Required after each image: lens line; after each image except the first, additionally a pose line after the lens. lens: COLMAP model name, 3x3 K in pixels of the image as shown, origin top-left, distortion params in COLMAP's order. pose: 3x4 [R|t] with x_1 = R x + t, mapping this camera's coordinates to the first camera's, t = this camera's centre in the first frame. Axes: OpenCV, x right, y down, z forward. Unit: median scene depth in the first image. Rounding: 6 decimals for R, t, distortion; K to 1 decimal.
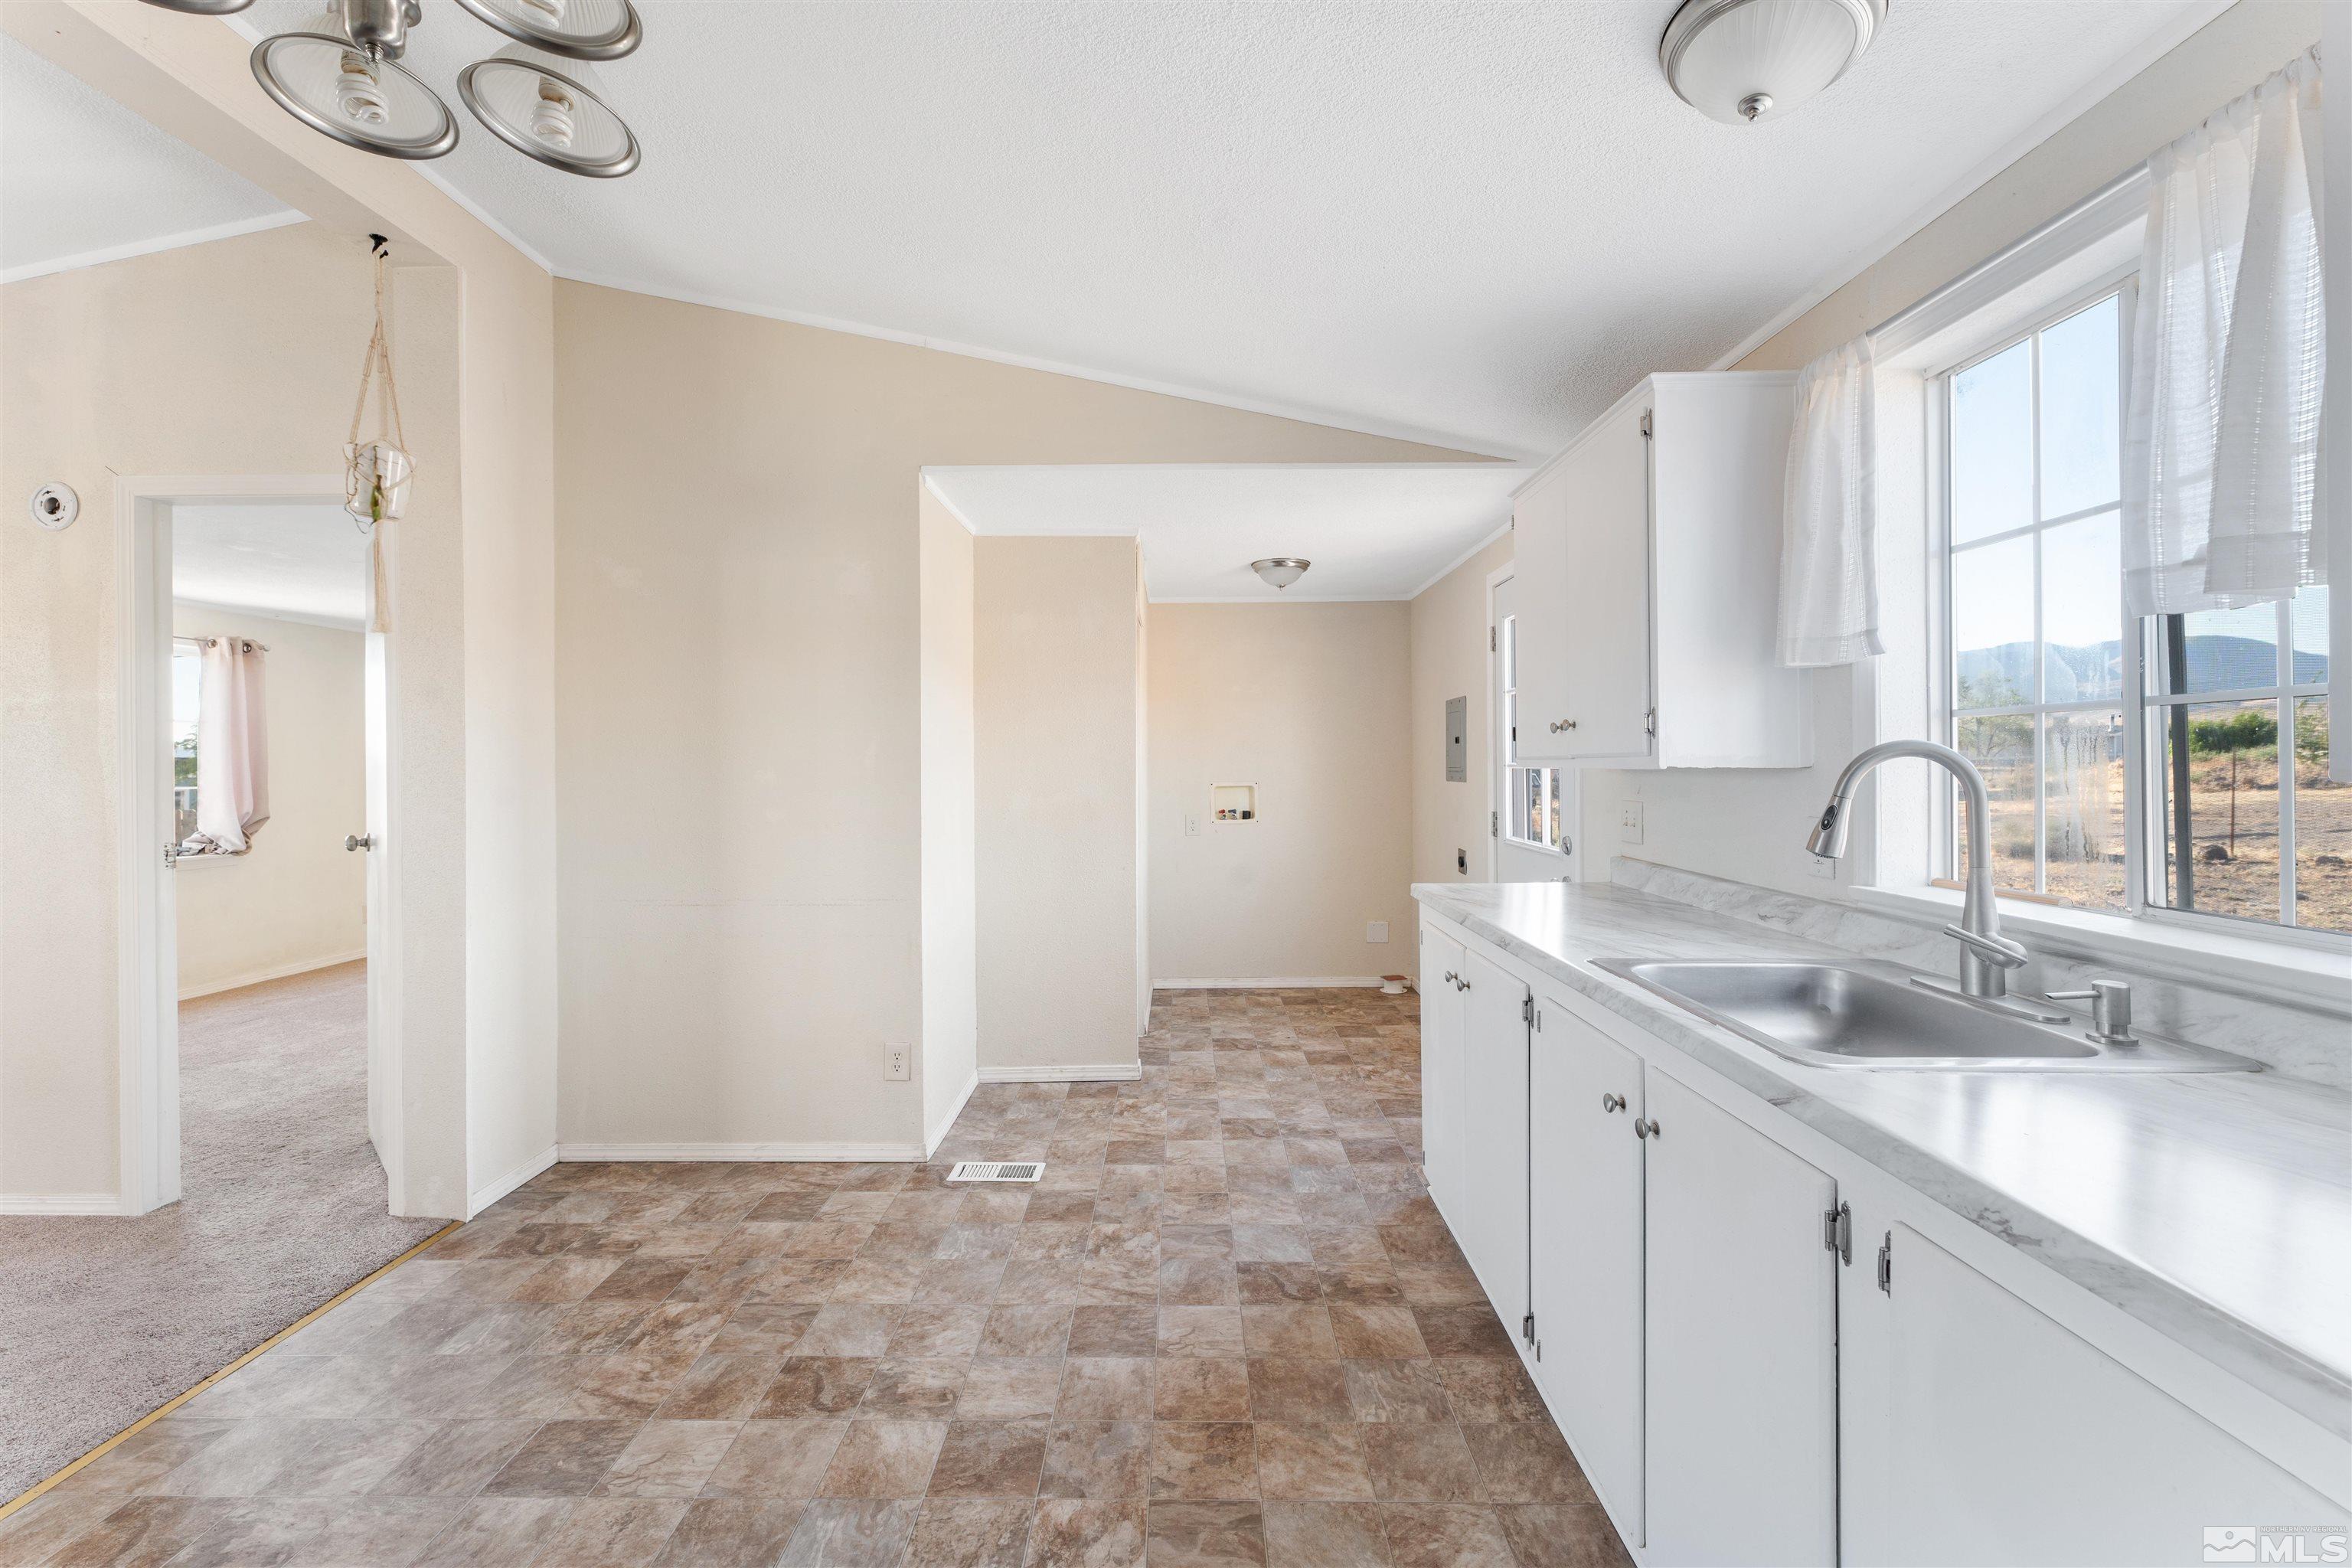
lens RADIAL K [[938.6, 0, 1192.9], [0, 938.6, 763.1], [0, 0, 1]] dist [0.000959, -0.000255]
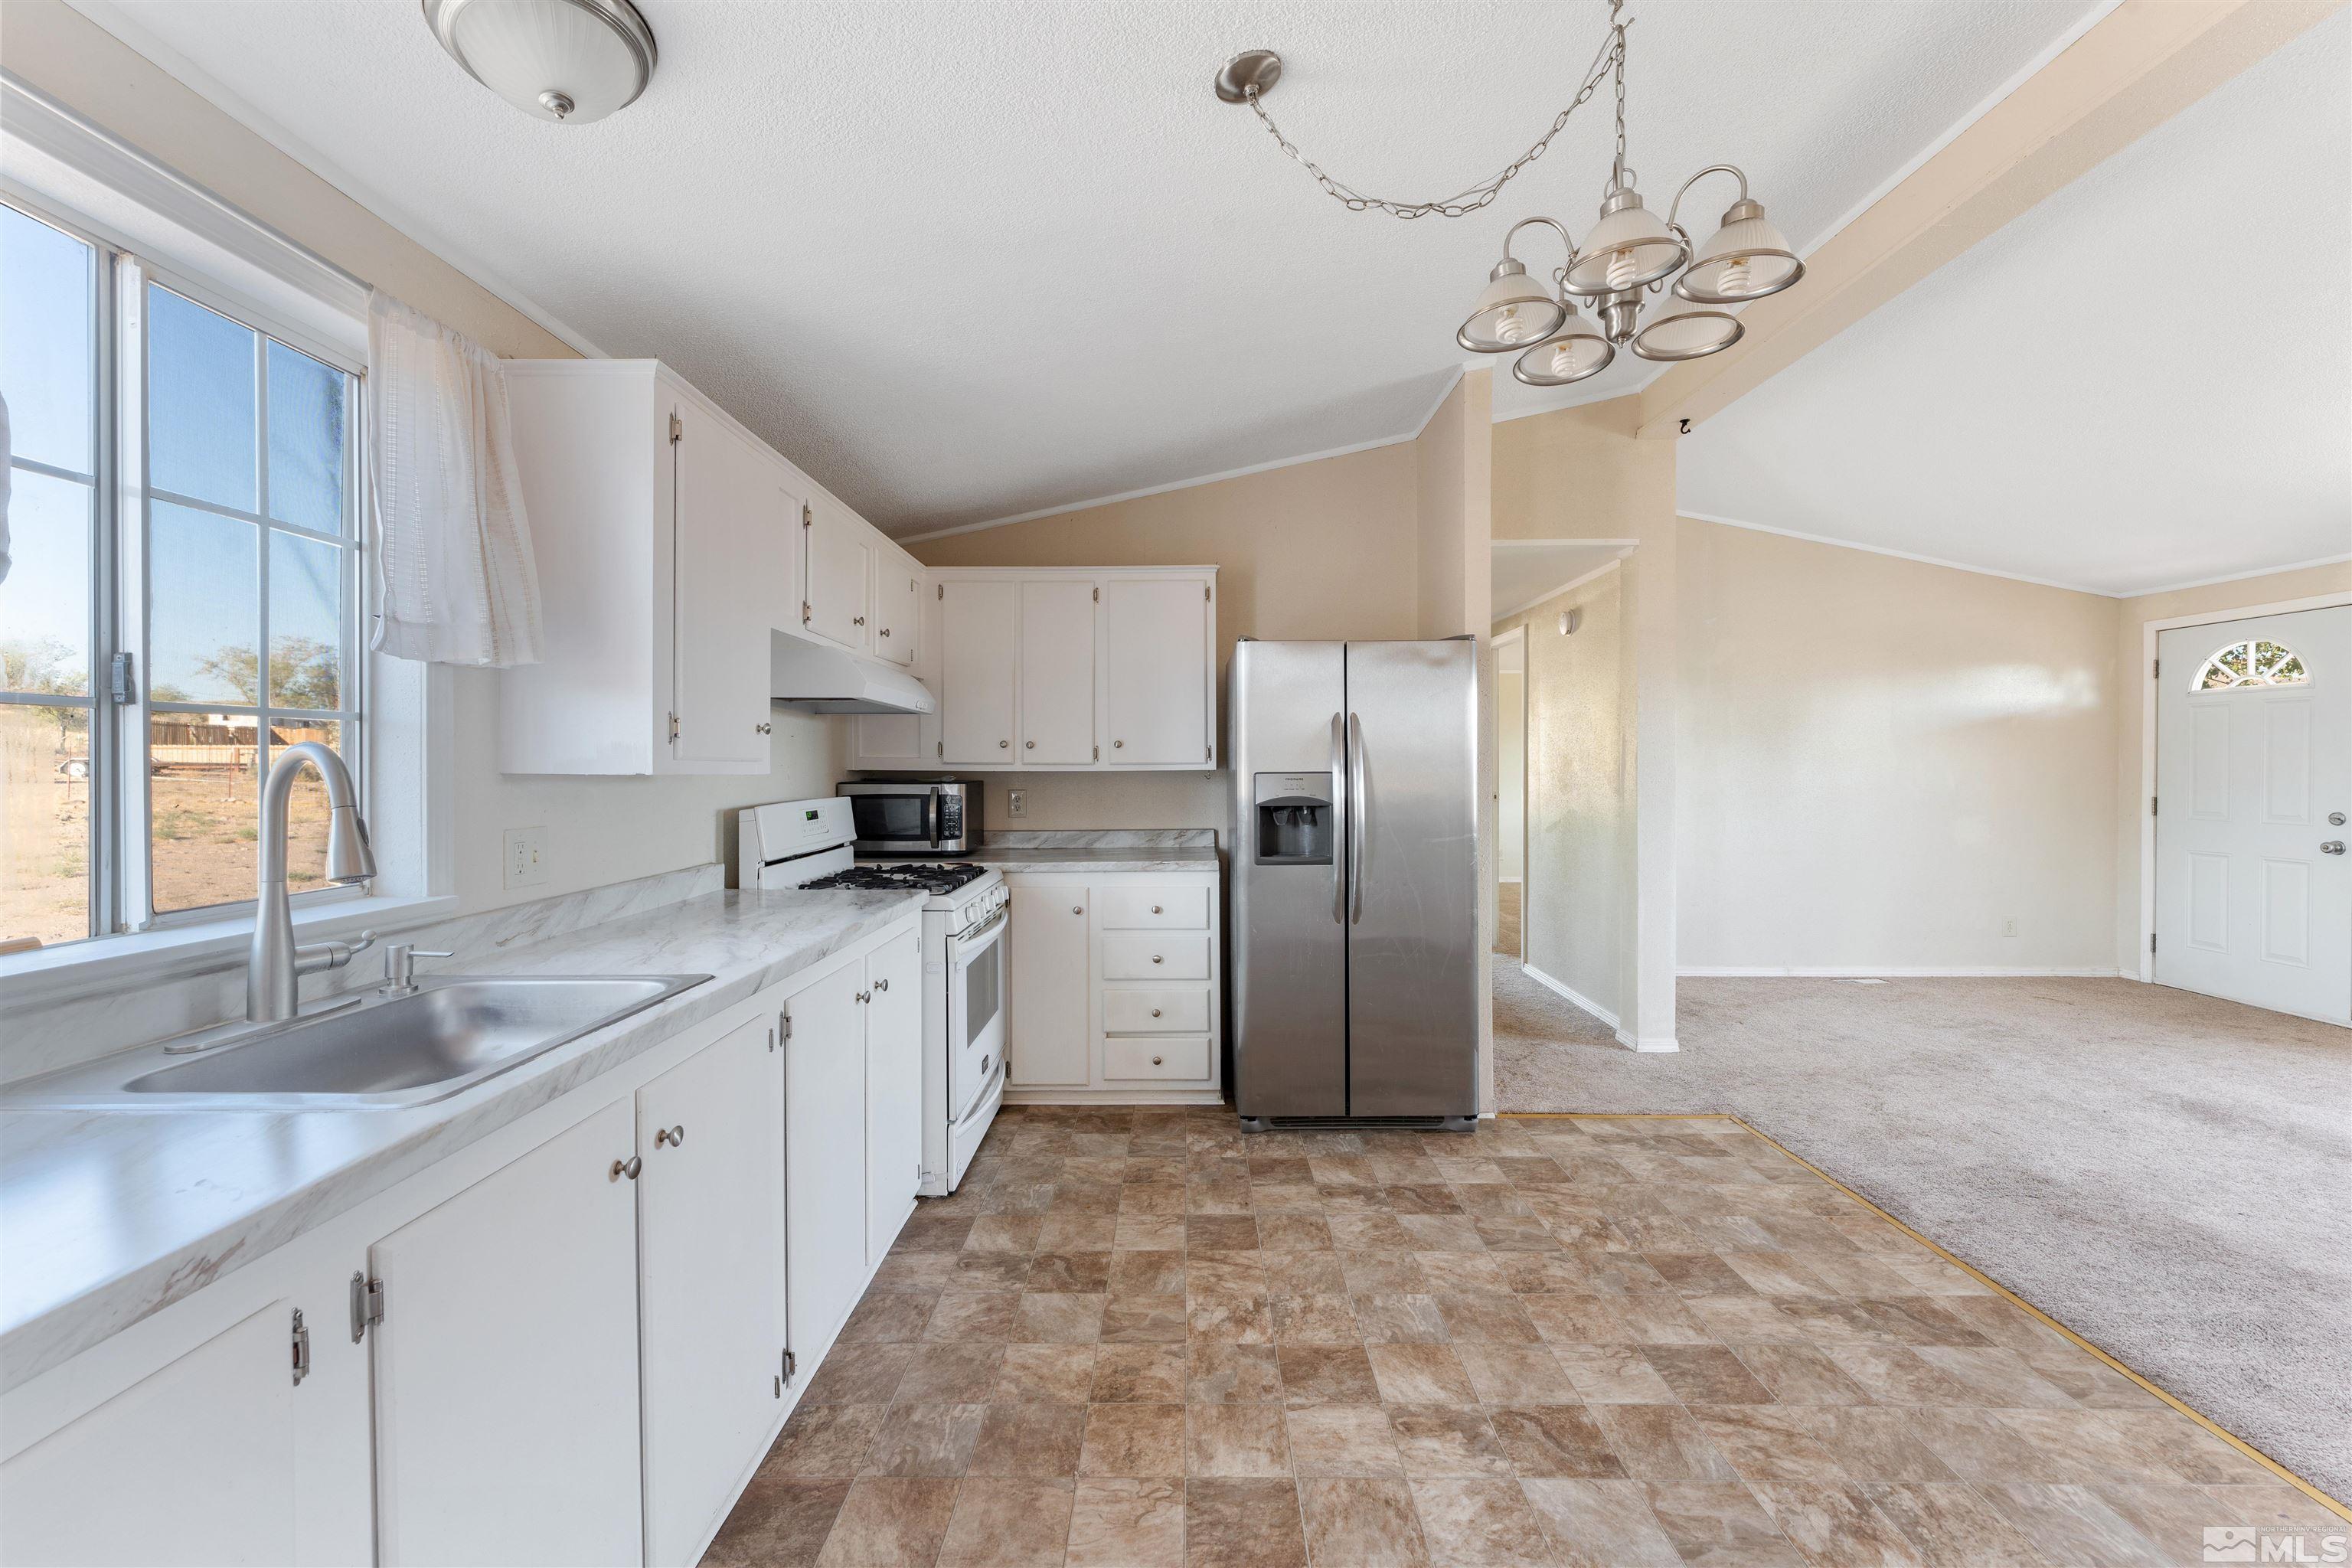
lens RADIAL K [[938.6, 0, 1174.8], [0, 938.6, 773.1], [0, 0, 1]] dist [0.000959, -0.000255]
pose [[-0.999925, 0.000894, 0.012222, -0.046750], [0.001008, 0.999956, 0.009339, 0.010843], [-0.012213, 0.009350, -0.999882, 2.201350]]
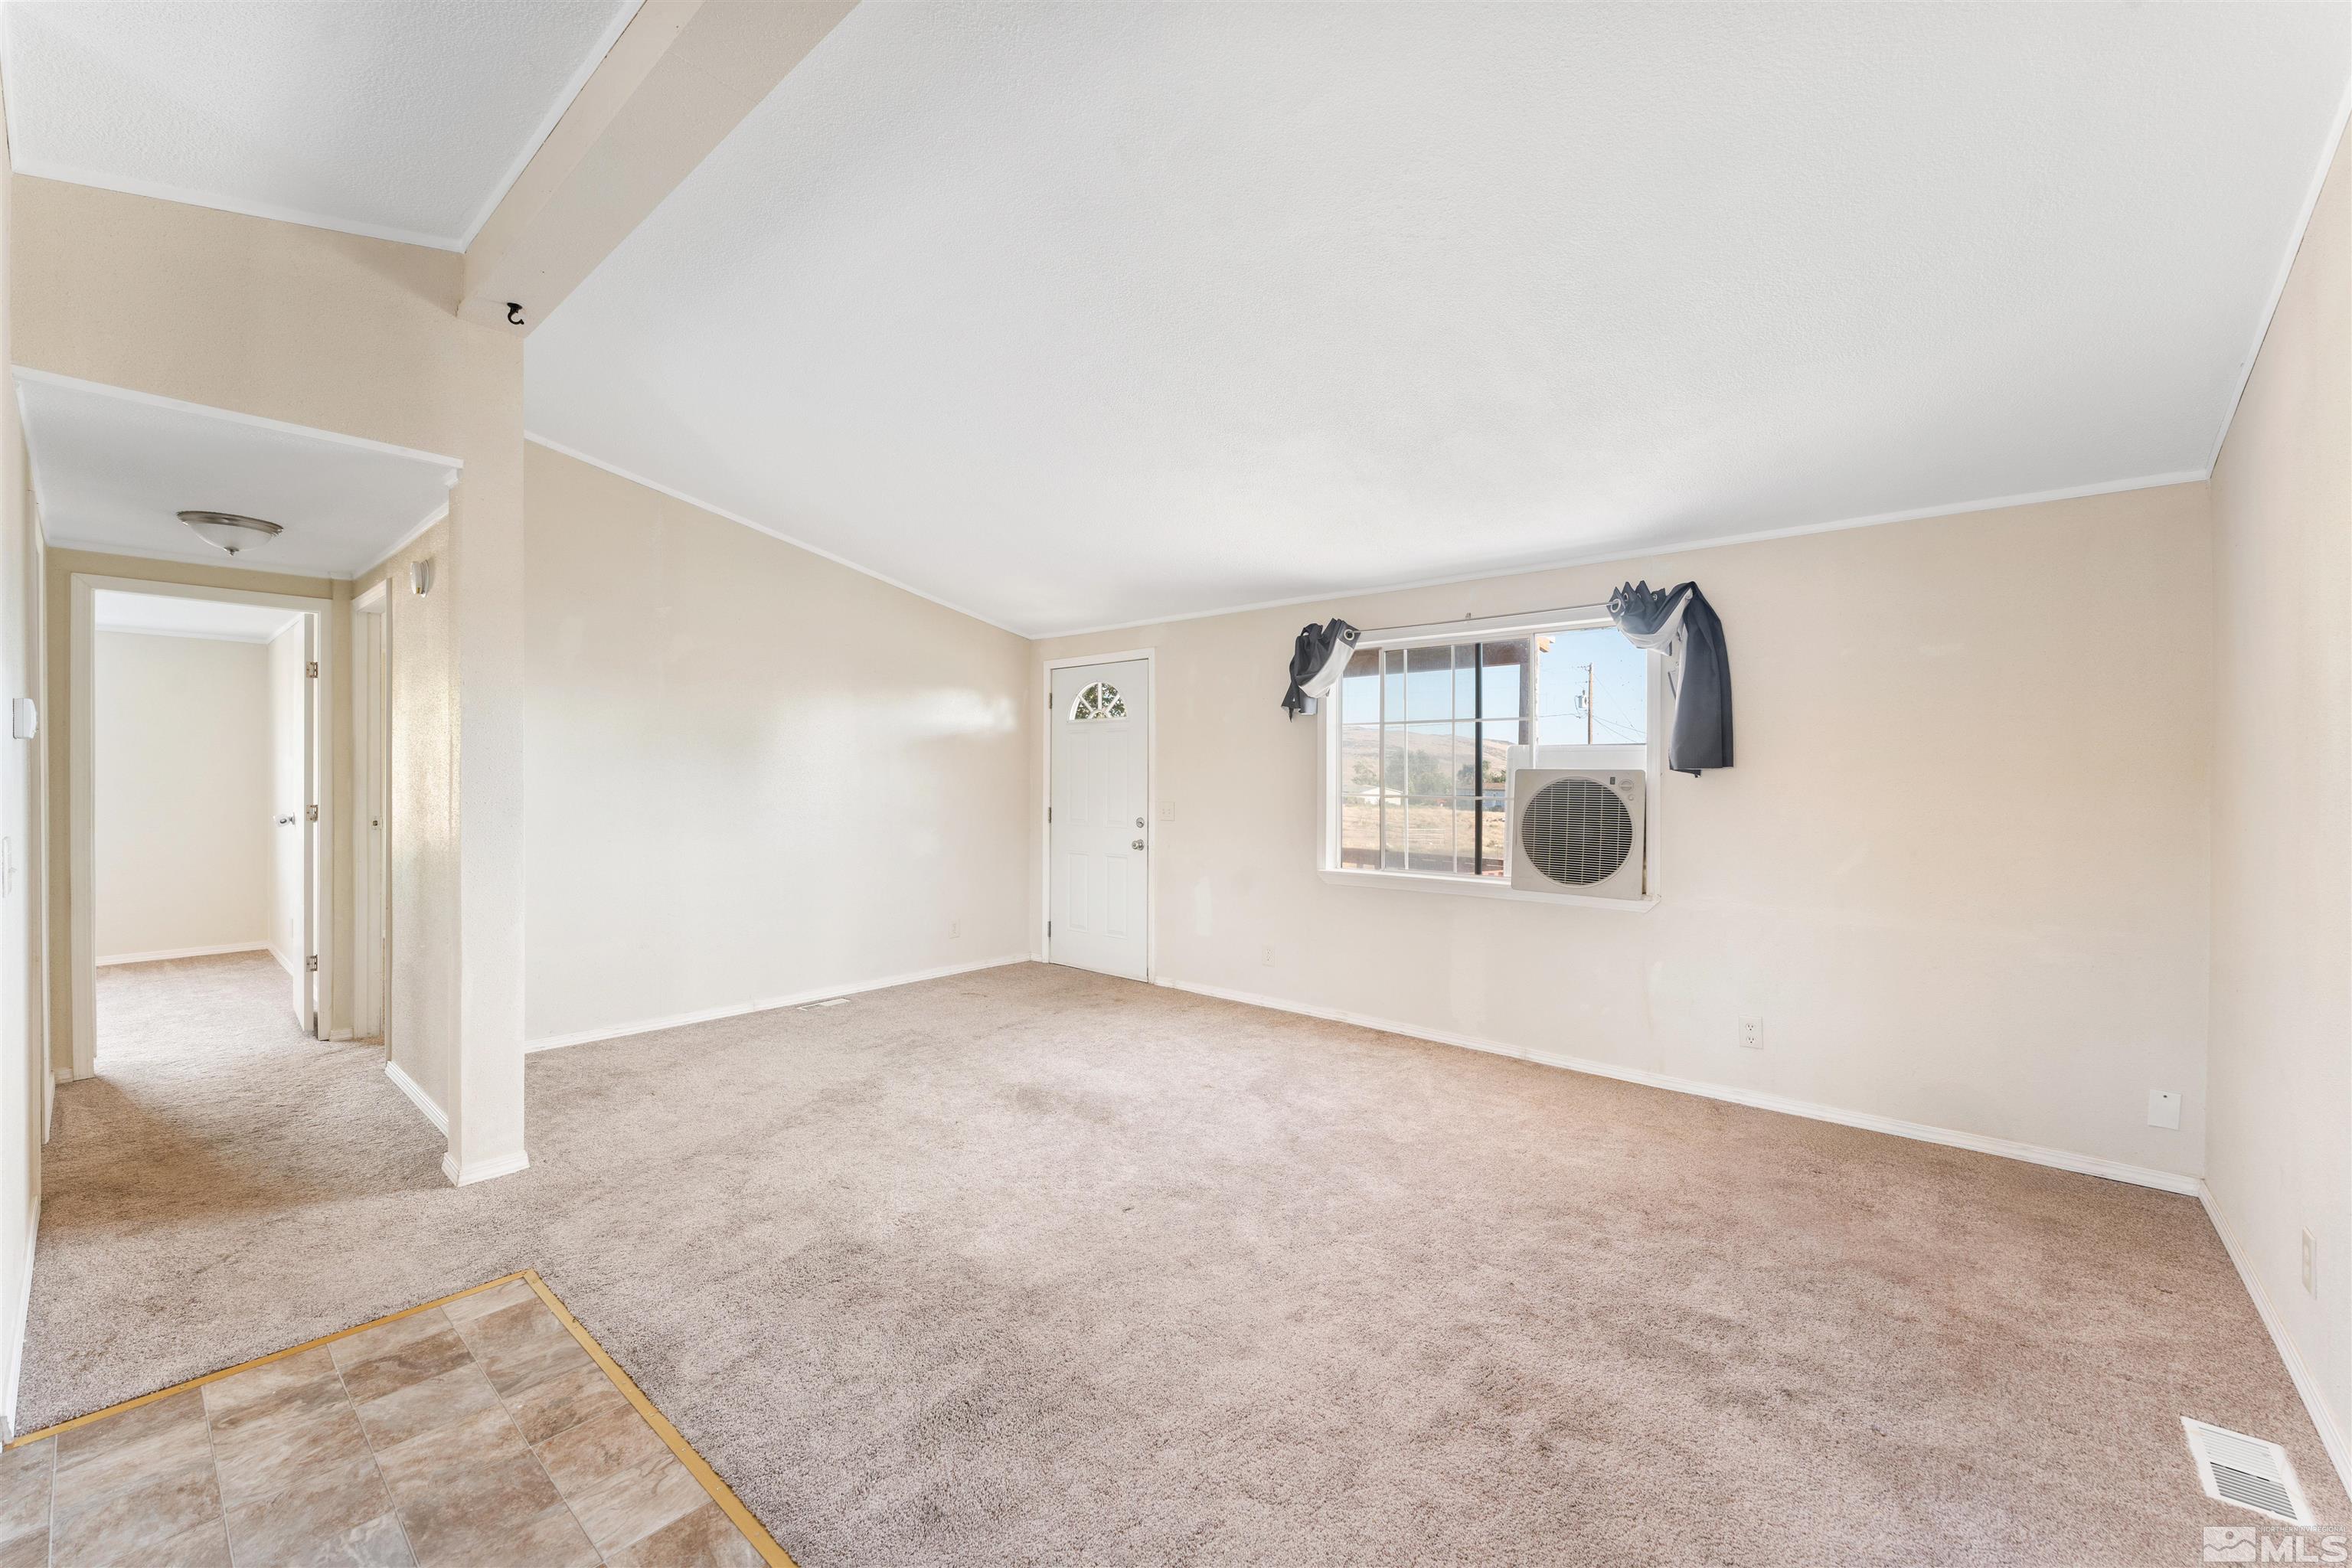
lens RADIAL K [[938.6, 0, 1177.0], [0, 938.6, 782.2], [0, 0, 1]] dist [0.000959, -0.000255]
pose [[-0.655213, -0.000672, -0.755444, -0.619893], [-0.004908, 0.999982, 0.003367, 0.007717], [0.755428, 0.005914, -0.655204, 1.942492]]
